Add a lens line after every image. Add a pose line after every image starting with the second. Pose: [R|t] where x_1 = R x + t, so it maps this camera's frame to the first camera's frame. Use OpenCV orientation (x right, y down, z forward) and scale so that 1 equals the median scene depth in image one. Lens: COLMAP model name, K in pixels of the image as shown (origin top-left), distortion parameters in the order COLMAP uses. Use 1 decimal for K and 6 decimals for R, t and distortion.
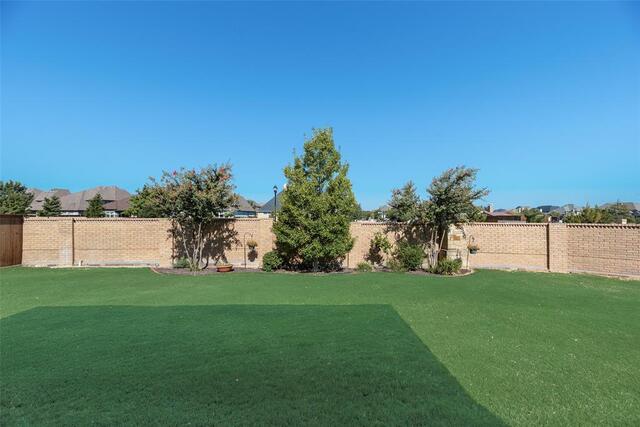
lens RADIAL K [[261.5, 0, 319.6], [0, 261.5, 211.6], [0, 0, 1]] dist [0.009749, 0.000092]
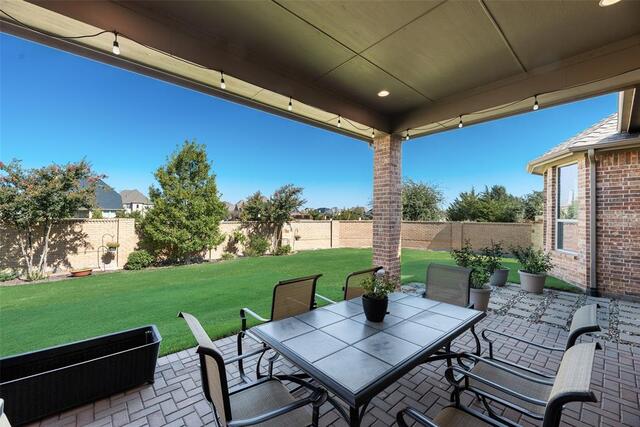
lens RADIAL K [[261.5, 0, 320.1], [0, 261.5, 214.9], [0, 0, 1]] dist [0.009749, 0.000092]
pose [[0.762656, 0.001999, 0.646801, -0.295608], [-0.011843, 0.999871, 0.010873, -0.010161], [-0.646696, -0.015953, 0.762581, -0.252709]]
